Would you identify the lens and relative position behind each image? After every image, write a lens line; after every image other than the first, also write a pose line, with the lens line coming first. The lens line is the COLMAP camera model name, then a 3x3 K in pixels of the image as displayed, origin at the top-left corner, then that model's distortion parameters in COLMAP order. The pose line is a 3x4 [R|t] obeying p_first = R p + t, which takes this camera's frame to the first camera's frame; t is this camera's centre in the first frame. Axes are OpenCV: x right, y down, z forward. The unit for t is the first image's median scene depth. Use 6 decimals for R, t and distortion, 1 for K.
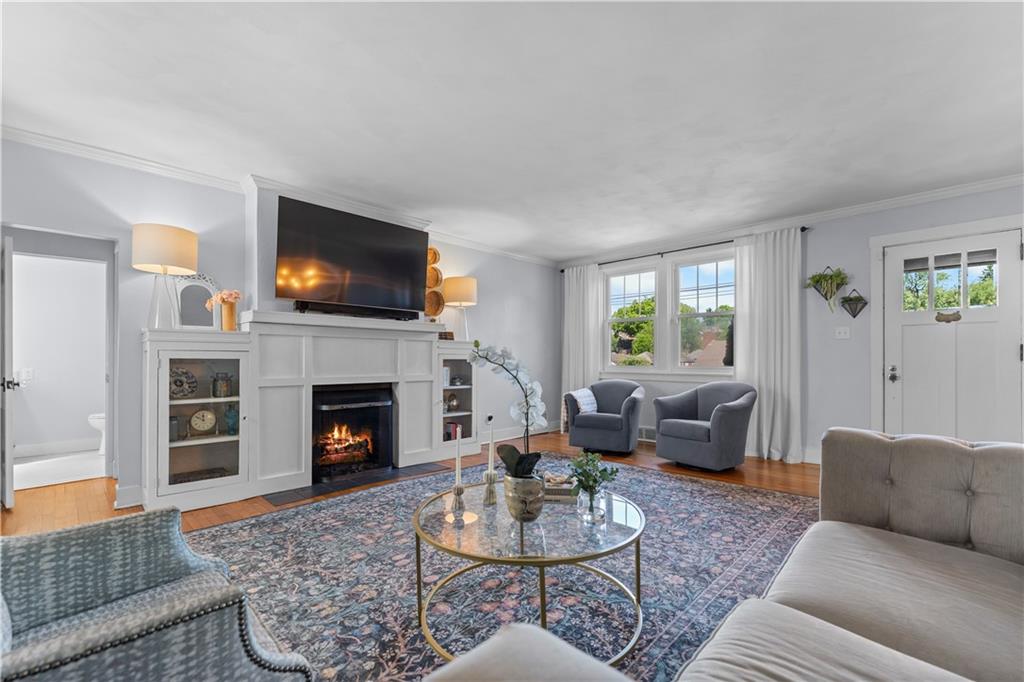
lens RADIAL K [[446.2, 0, 512.4], [0, 446.2, 351.8], [0, 0, 1]] dist [-0.002159, -0.000054]
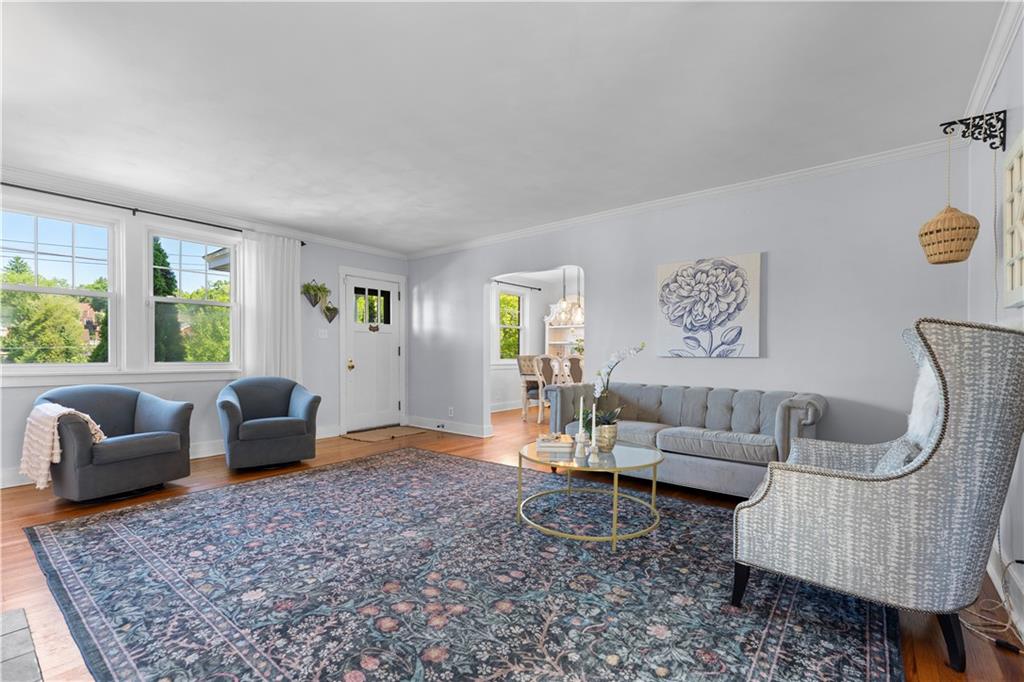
lens RADIAL K [[446.2, 0, 523.4], [0, 446.2, 356.9], [0, 0, 1]] dist [-0.002159, -0.000054]
pose [[-0.110621, -0.003316, 0.993857, -0.872334], [-0.017331, 0.999849, 0.001407, 0.017094], [-0.993712, -0.017069, -0.110662, 0.824866]]
